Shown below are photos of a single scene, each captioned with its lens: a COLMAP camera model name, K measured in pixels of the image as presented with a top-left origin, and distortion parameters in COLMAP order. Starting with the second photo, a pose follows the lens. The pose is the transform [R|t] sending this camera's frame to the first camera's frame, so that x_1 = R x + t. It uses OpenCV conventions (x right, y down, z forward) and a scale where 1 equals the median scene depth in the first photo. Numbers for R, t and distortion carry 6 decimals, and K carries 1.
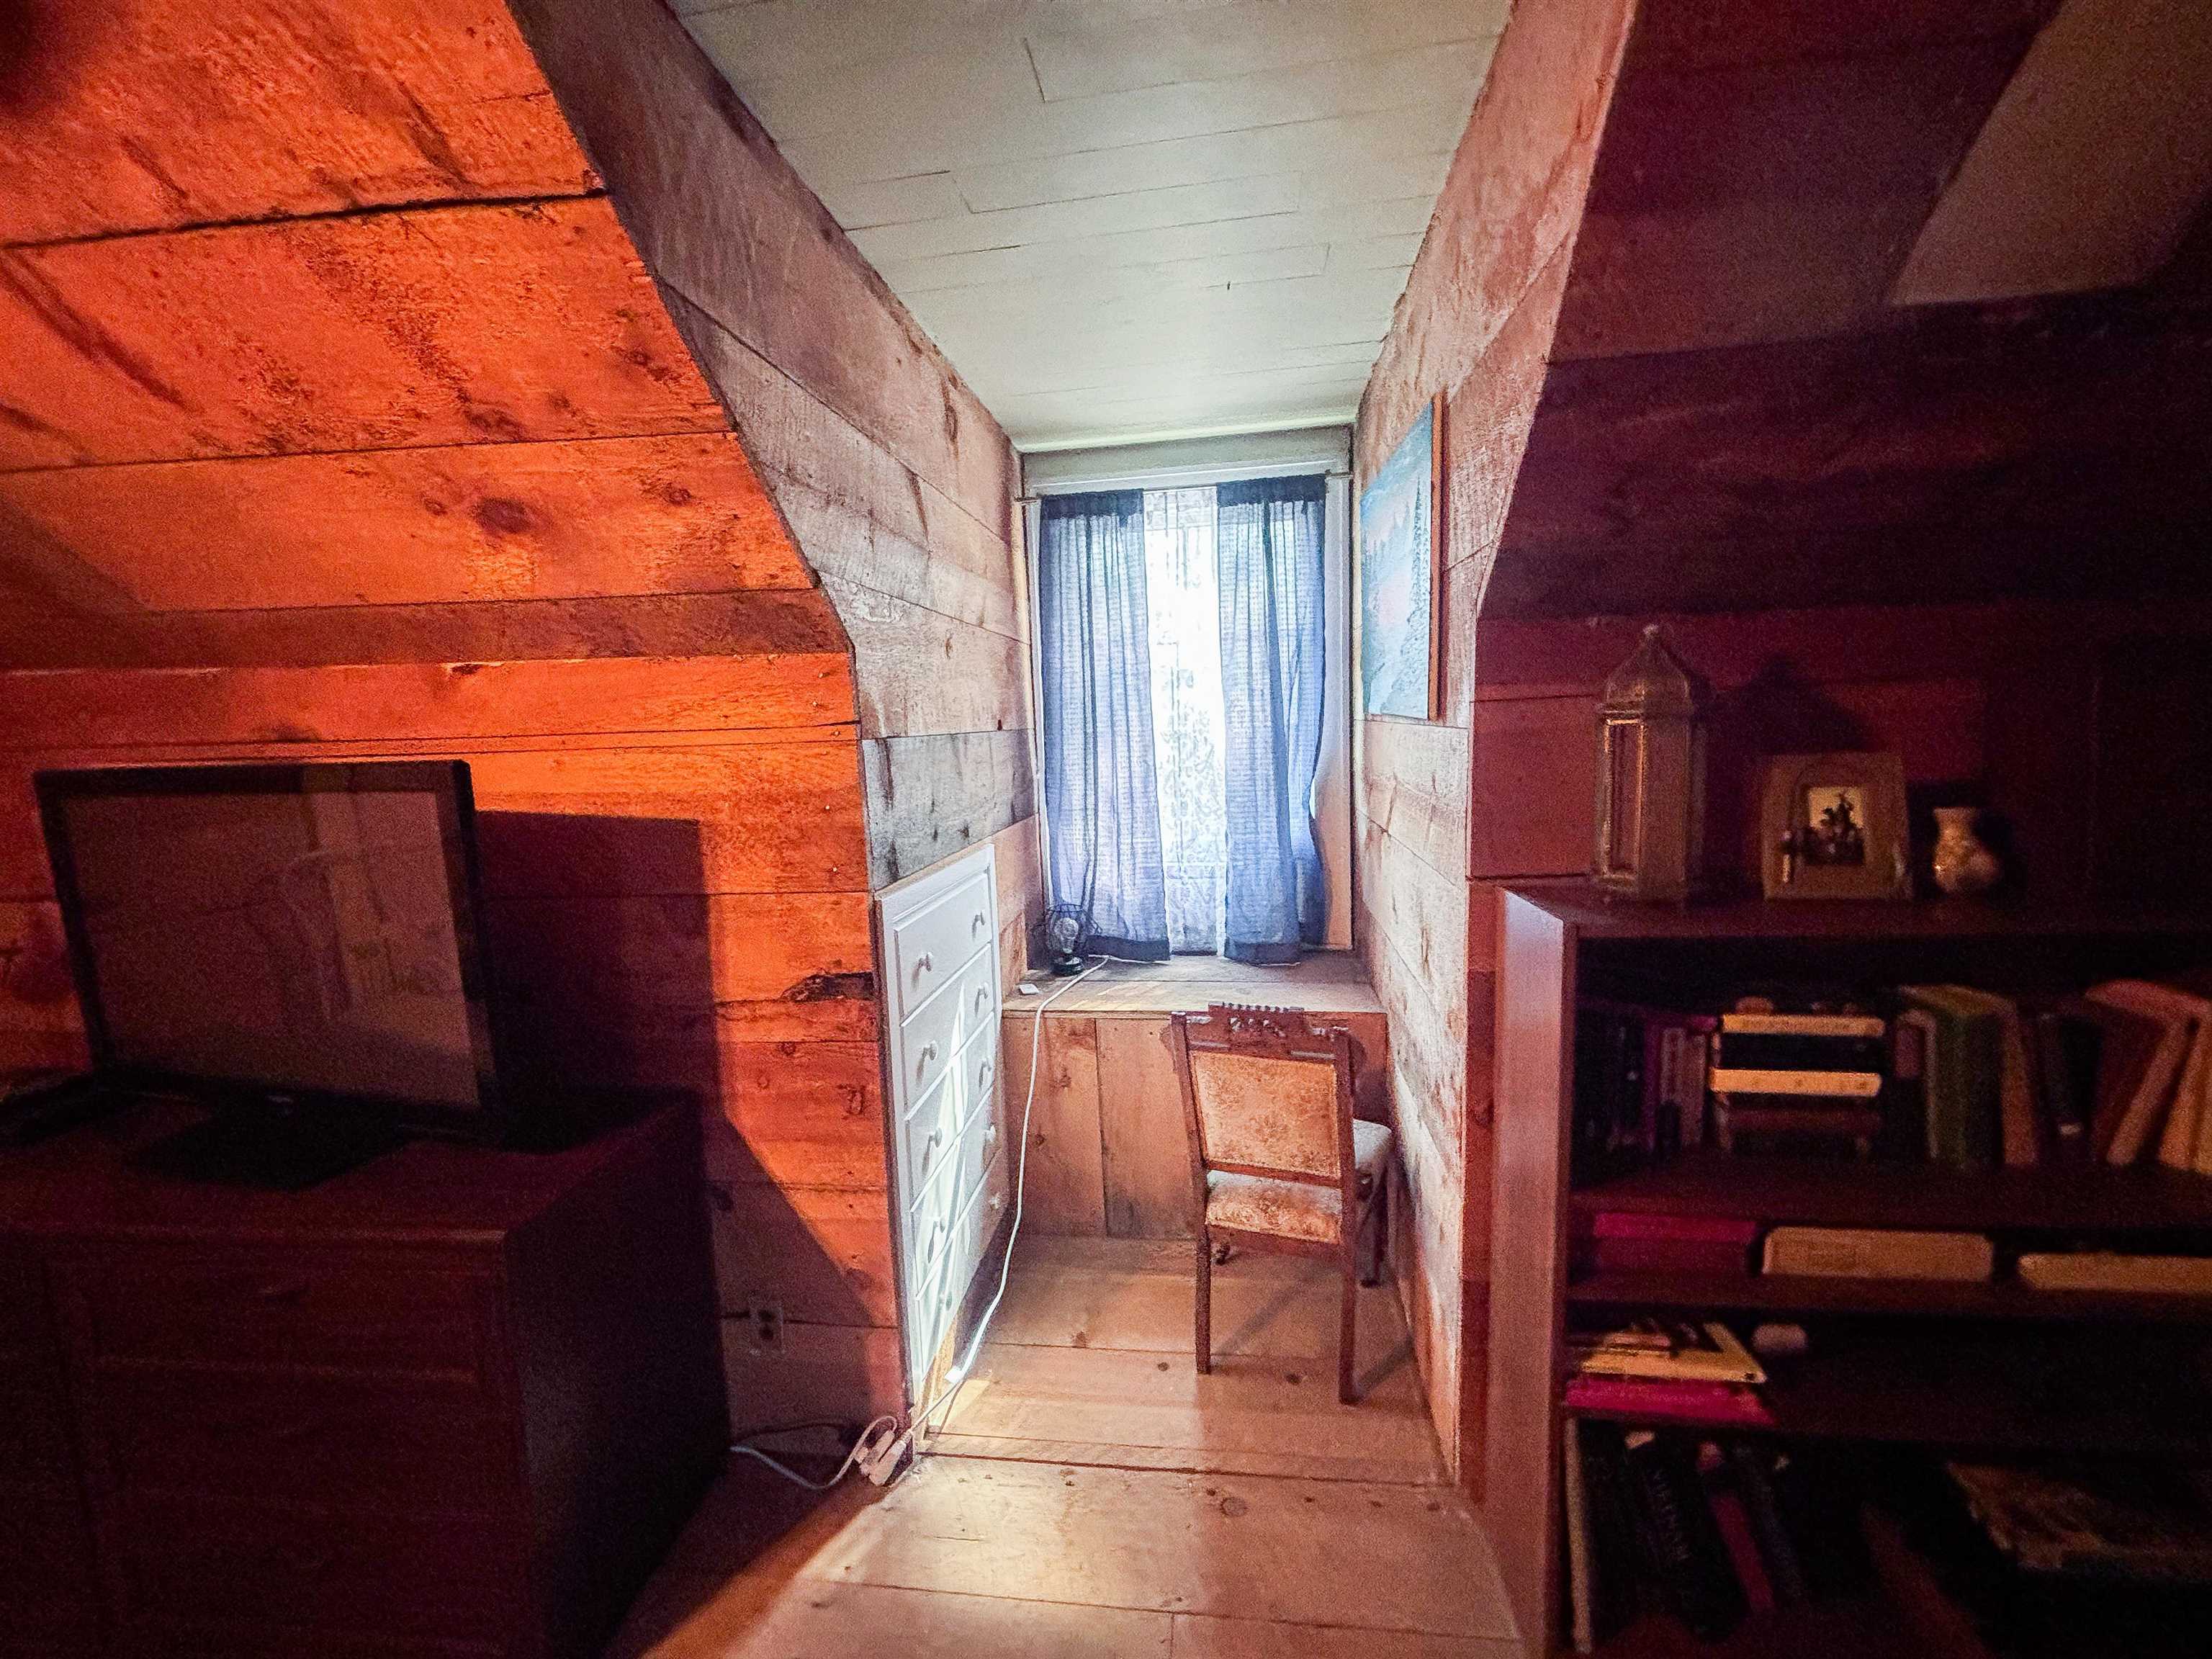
lens RADIAL K [[895.7, 0, 1106.0], [0, 895.7, 829.5], [0, 0, 1]] dist [0.005528, 0.000125]
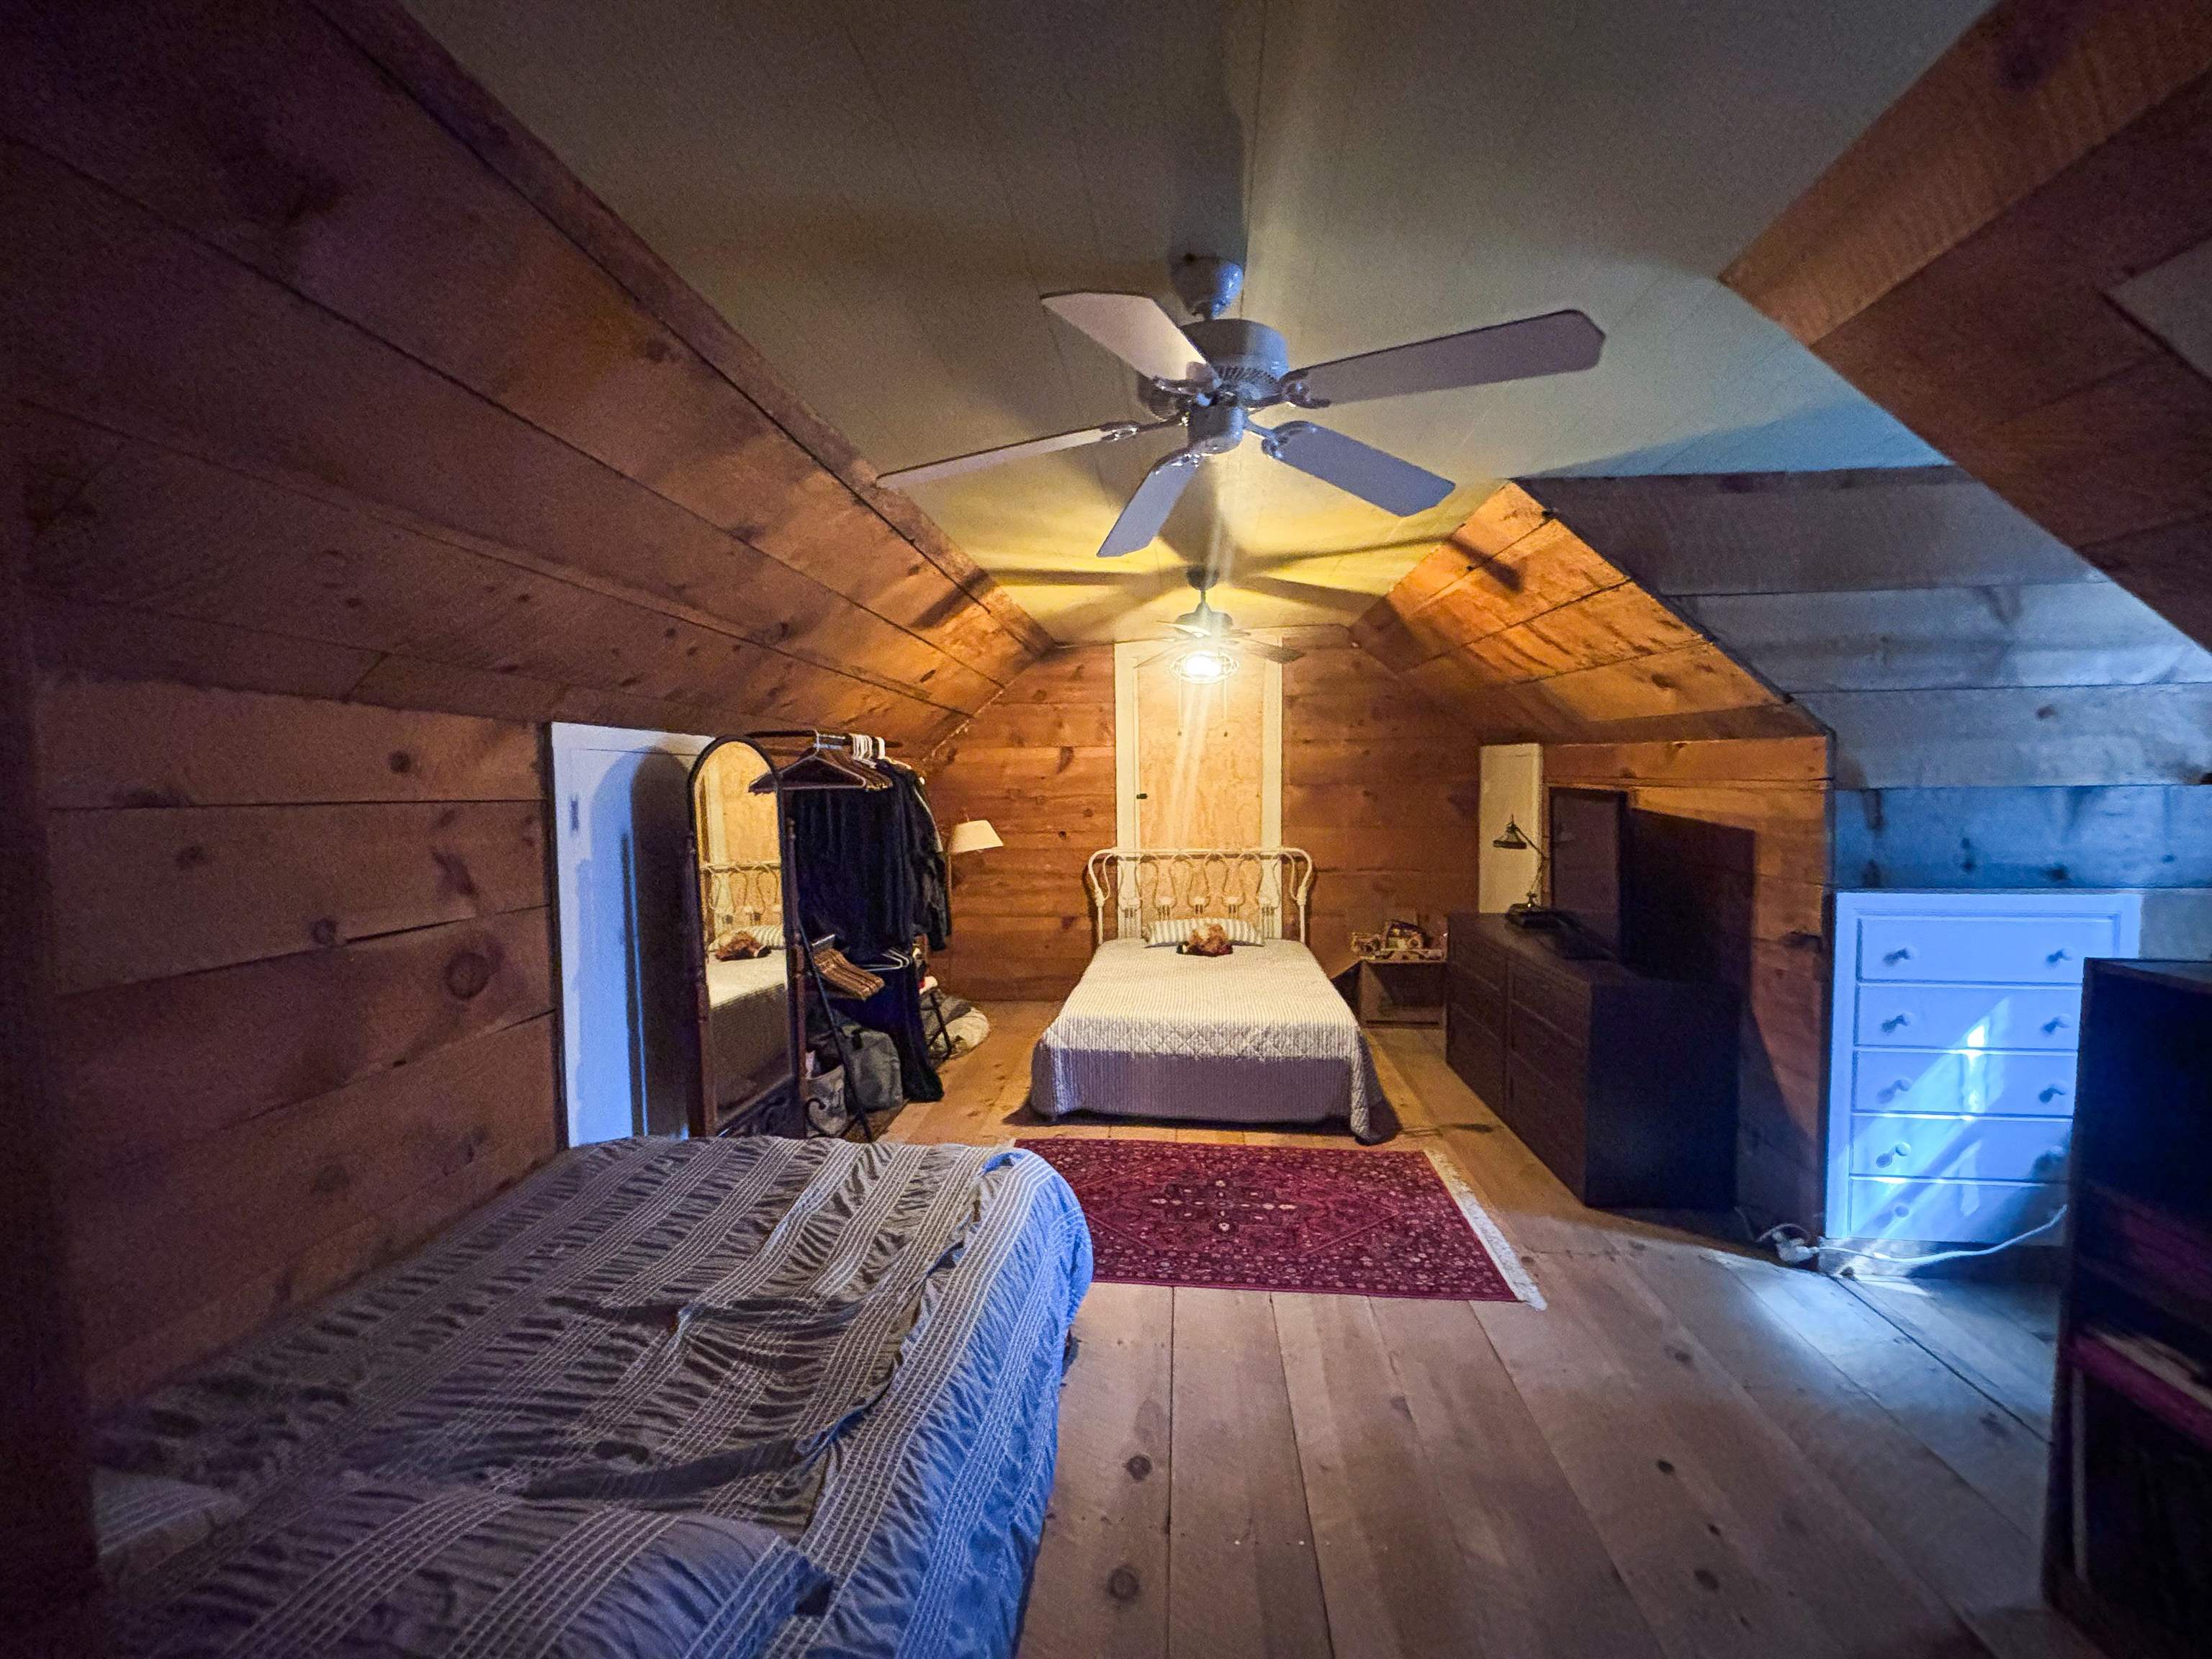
lens RADIAL K [[895.7, 0, 1106.0], [0, 895.7, 829.5], [0, 0, 1]] dist [0.005528, 0.000125]
pose [[0.049074, 0.095988, -0.994172, 1.209567], [-0.108961, 0.989945, 0.090201, -0.032361], [0.992834, 0.103899, 0.059040, -0.357777]]
